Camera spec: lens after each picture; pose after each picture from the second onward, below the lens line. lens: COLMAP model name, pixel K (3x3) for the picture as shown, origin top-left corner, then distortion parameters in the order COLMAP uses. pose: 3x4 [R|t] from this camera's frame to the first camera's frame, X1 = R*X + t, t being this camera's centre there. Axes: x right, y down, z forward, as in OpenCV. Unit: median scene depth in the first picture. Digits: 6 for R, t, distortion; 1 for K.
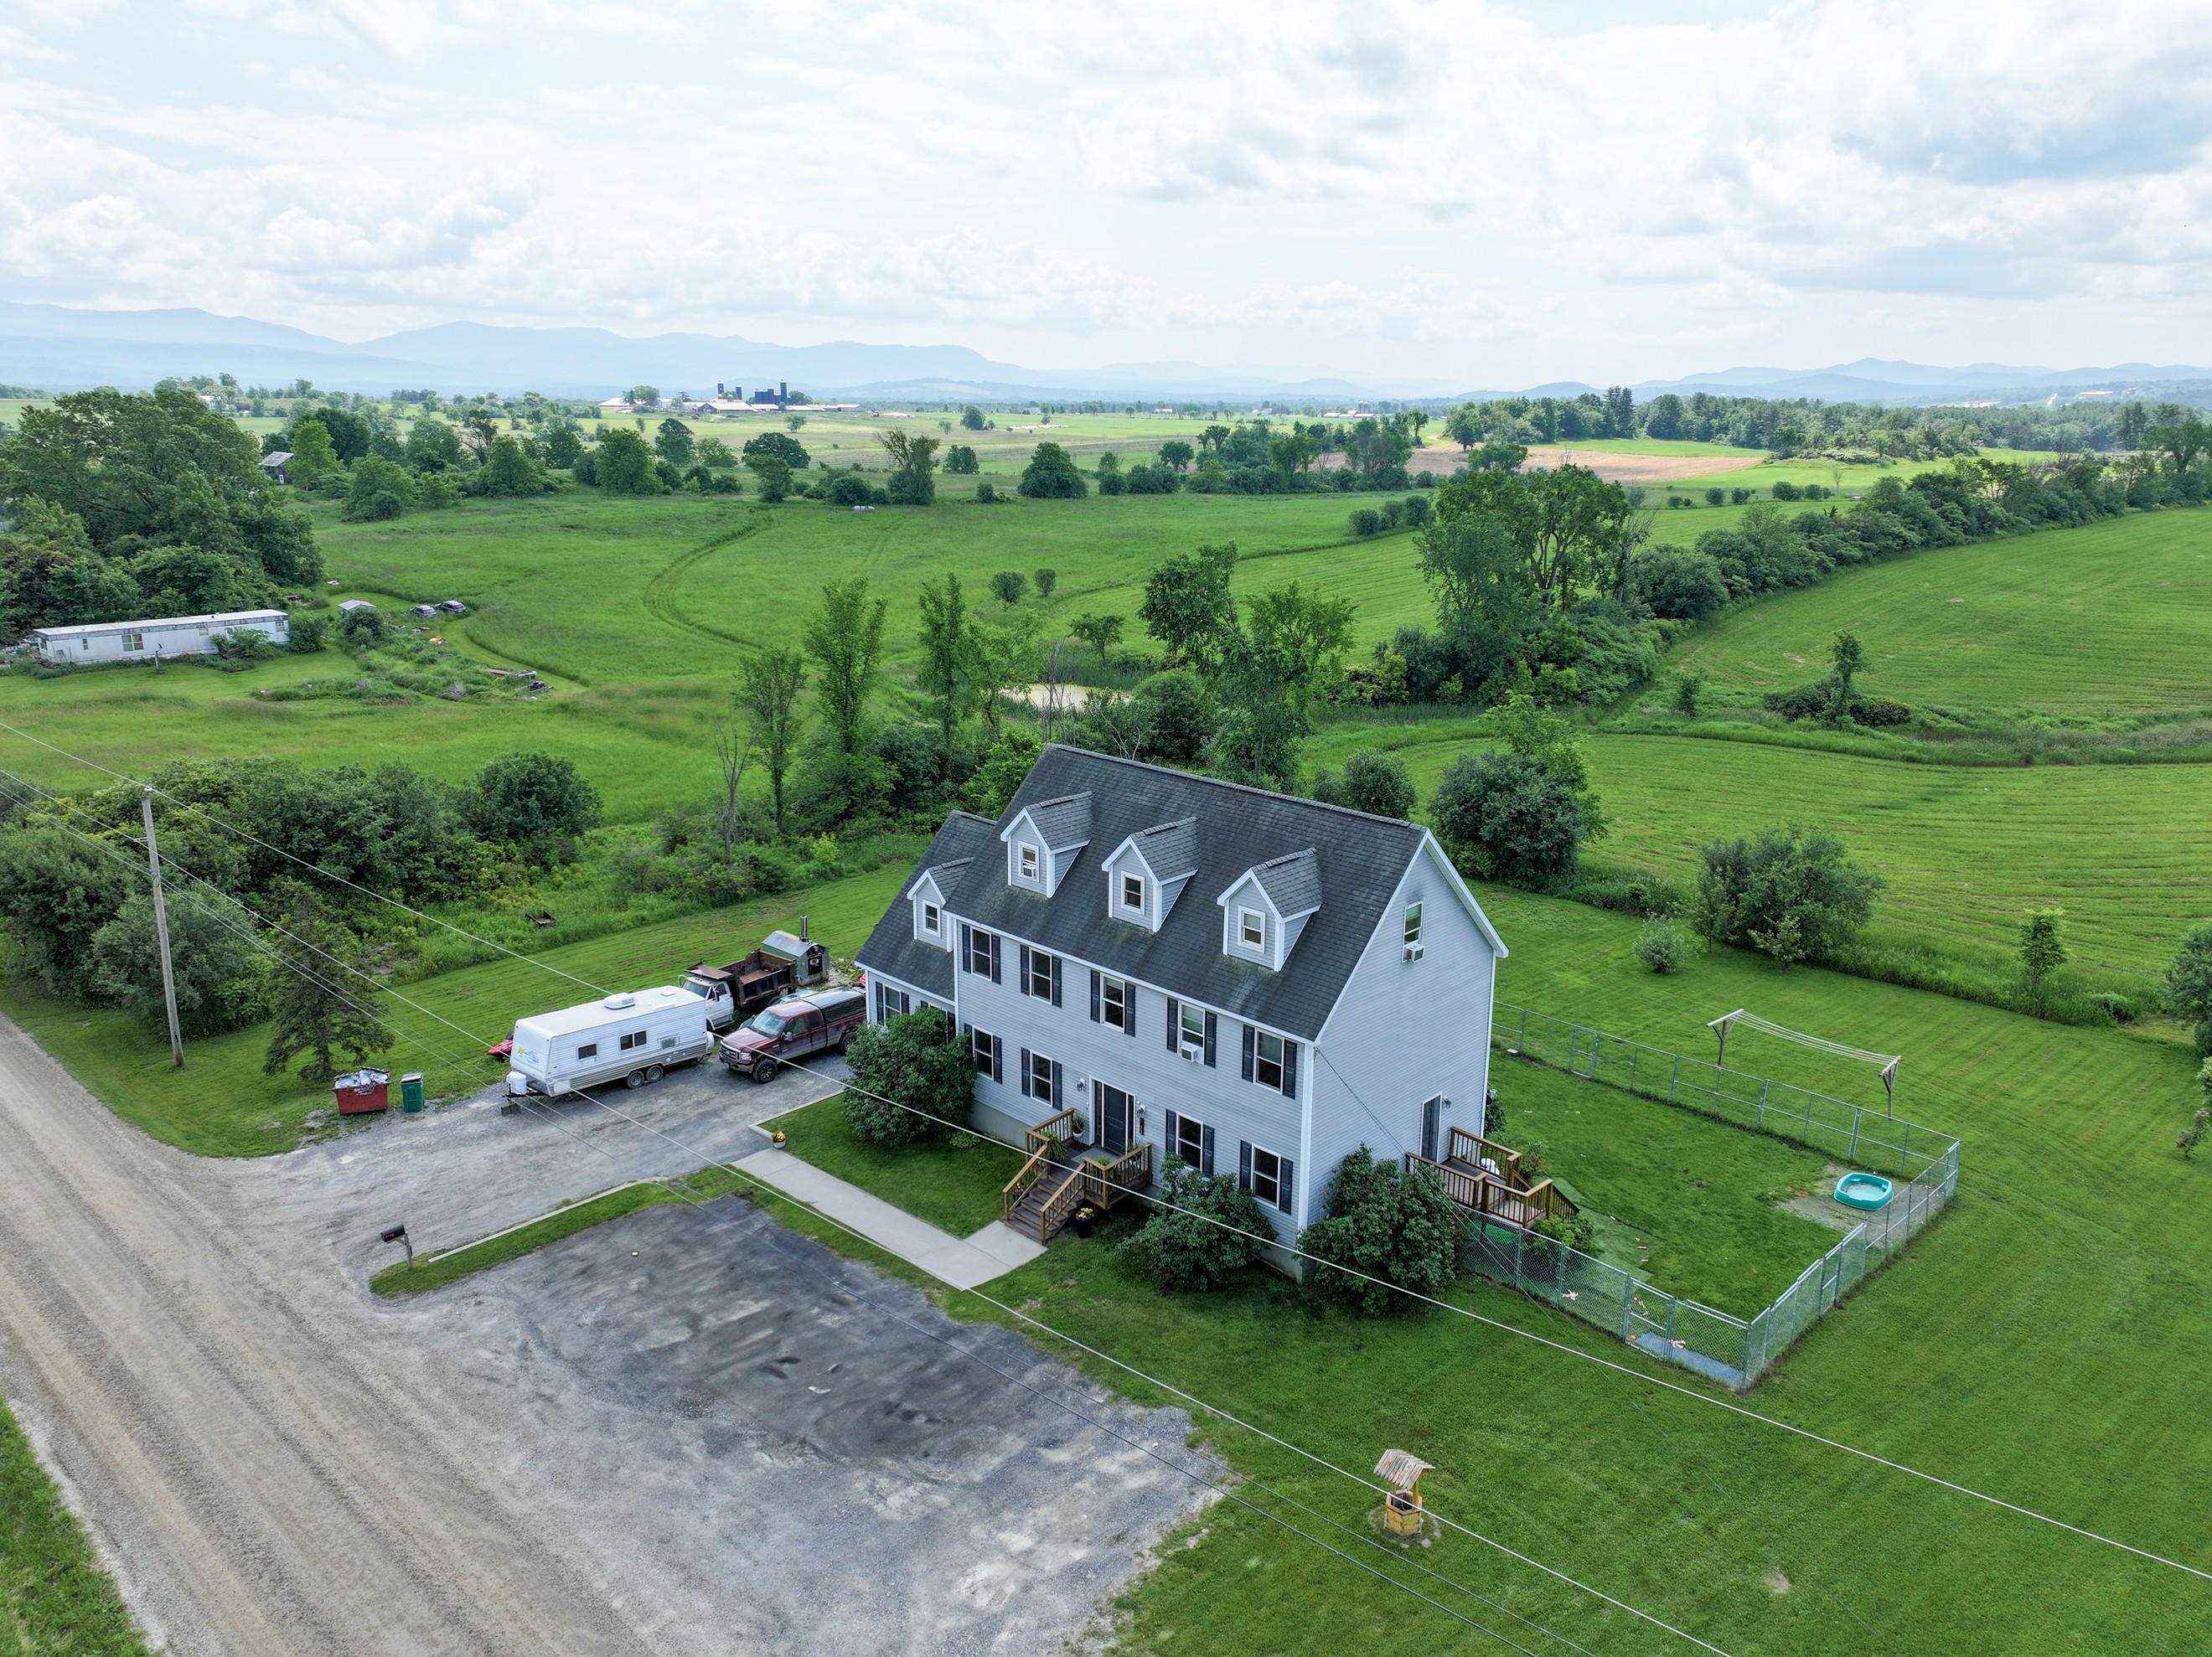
lens RADIAL K [[1556.6, 0, 1106.0], [0, 1556.6, 828.5], [0, 0, 1]] dist [0.004857, 0.010115]
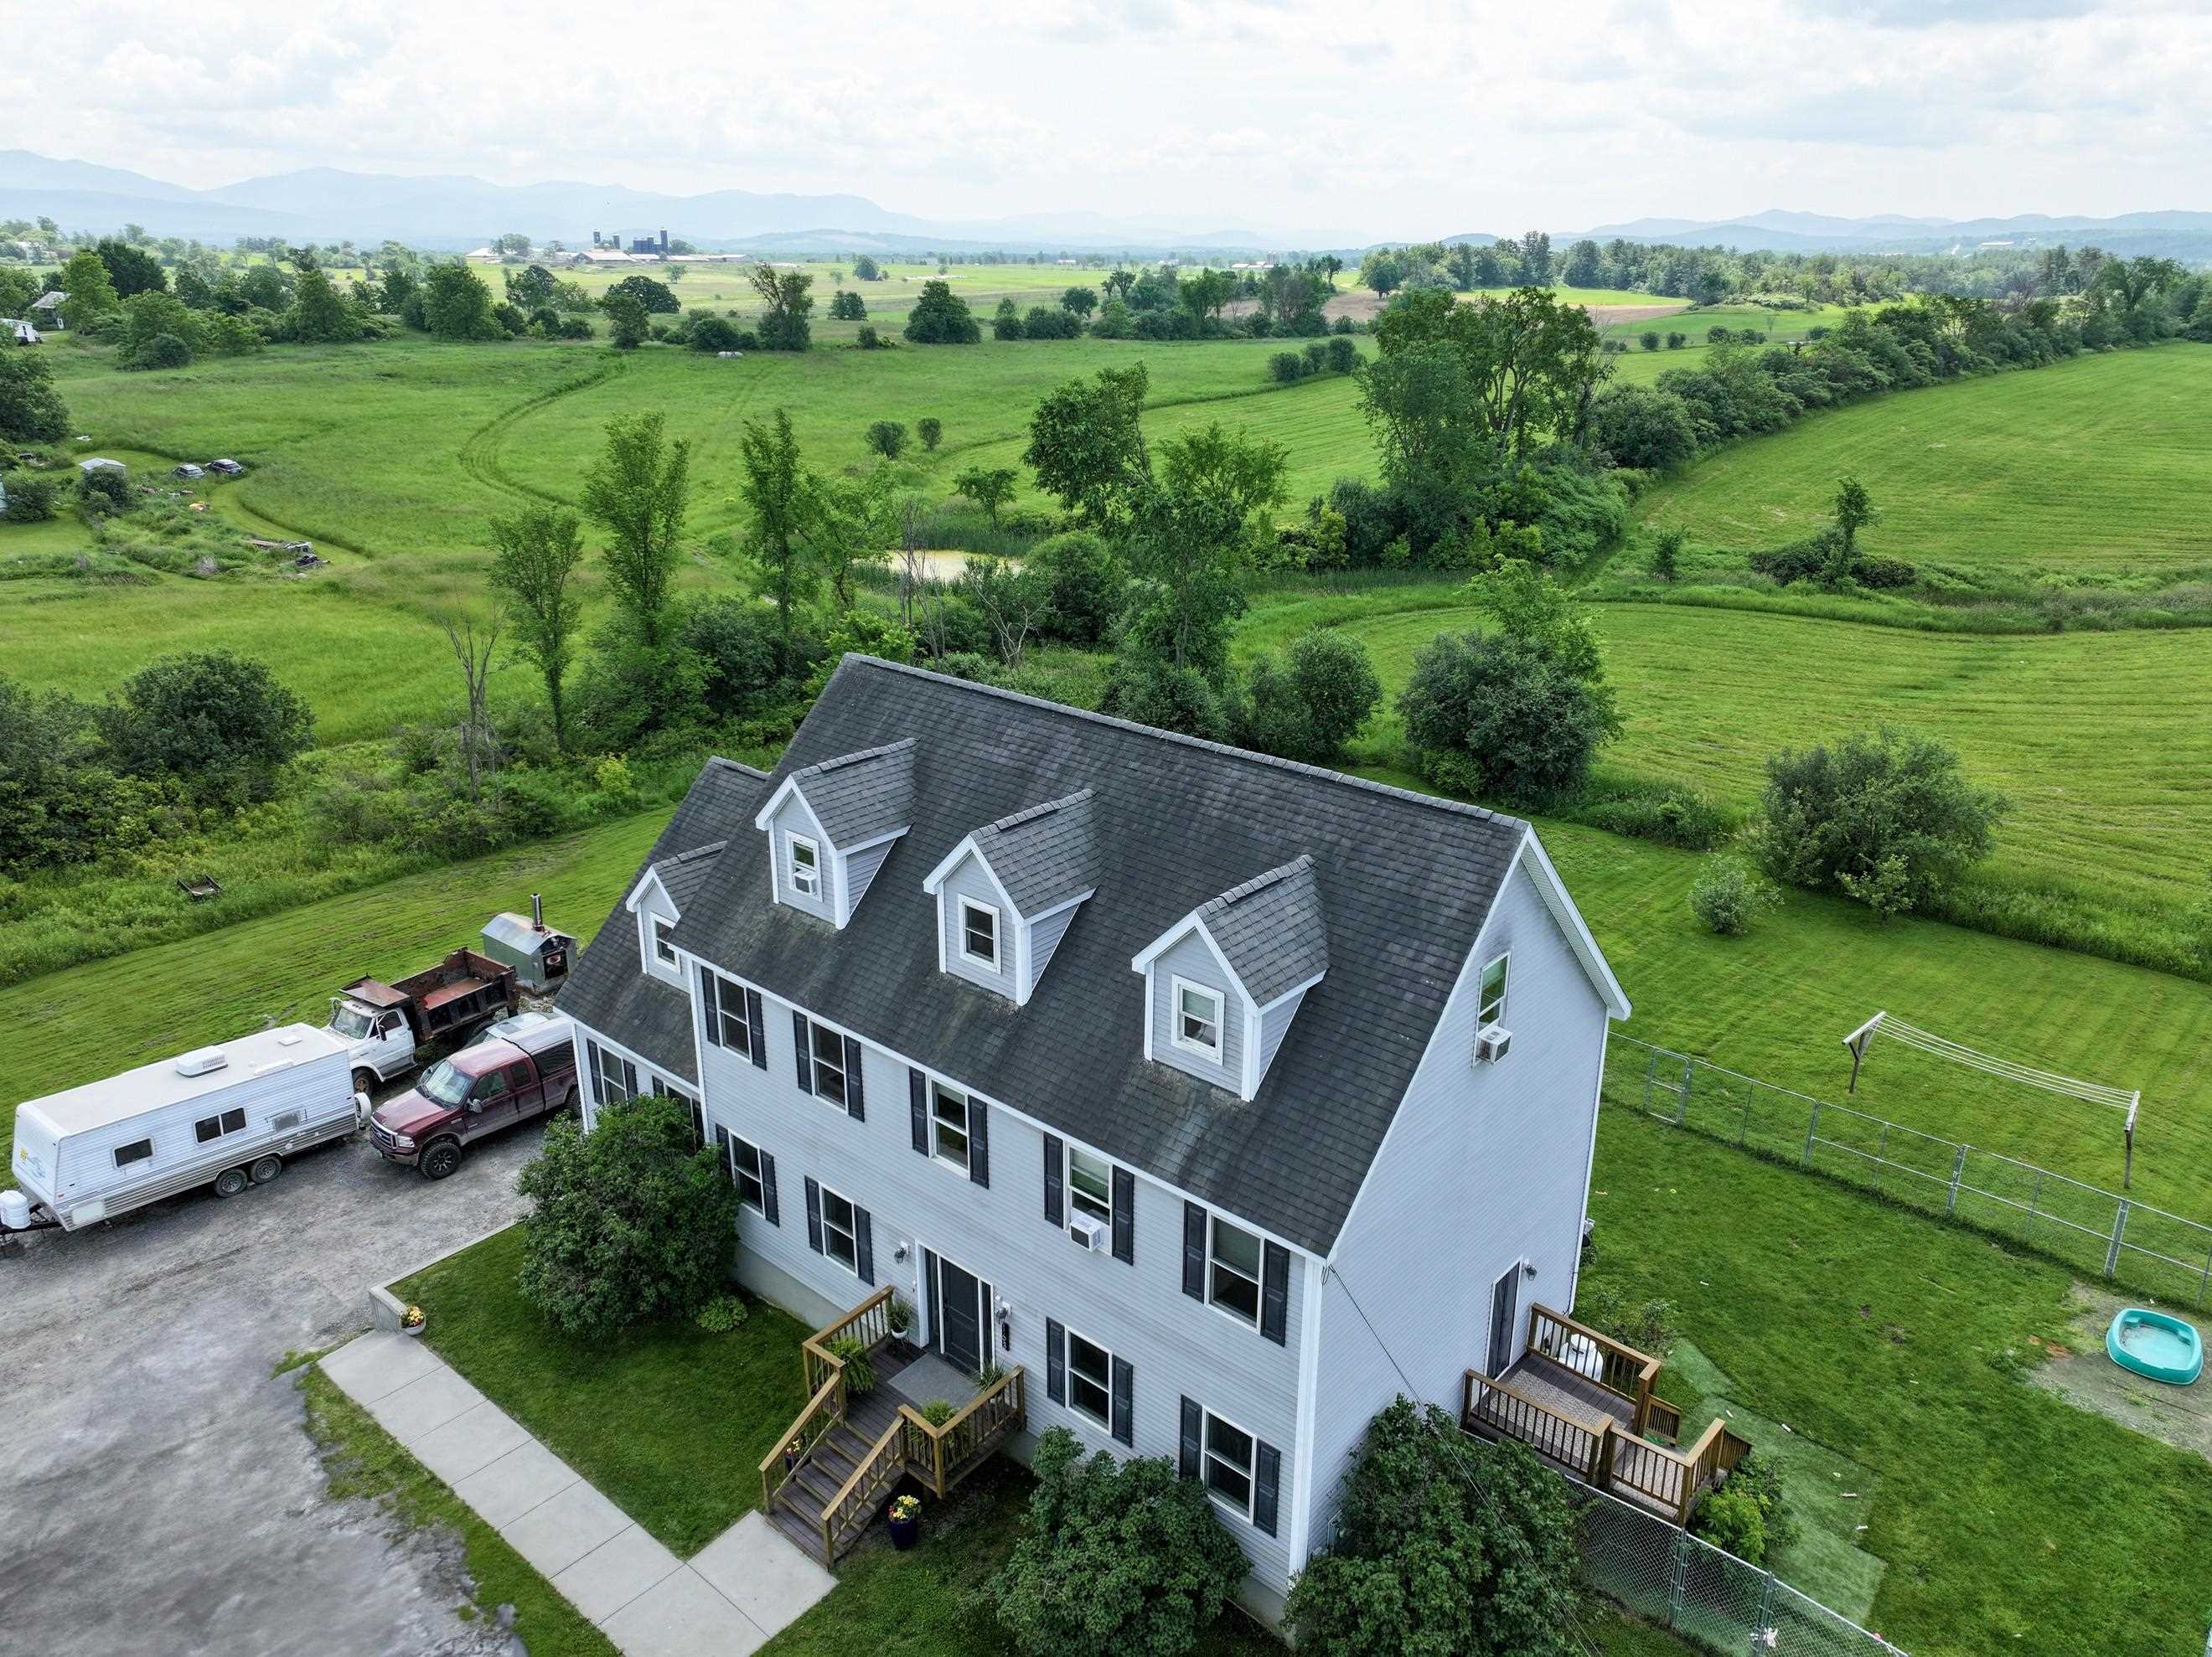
lens RADIAL K [[1556.6, 0, 1106.0], [0, 1556.6, 828.5], [0, 0, 1]] dist [0.004857, 0.010115]
pose [[0.998252, -0.021402, 0.055088, 0.010460], [0.016643, 0.996204, 0.085449, -0.013650], [-0.056708, -0.084382, 0.994819, 0.144979]]
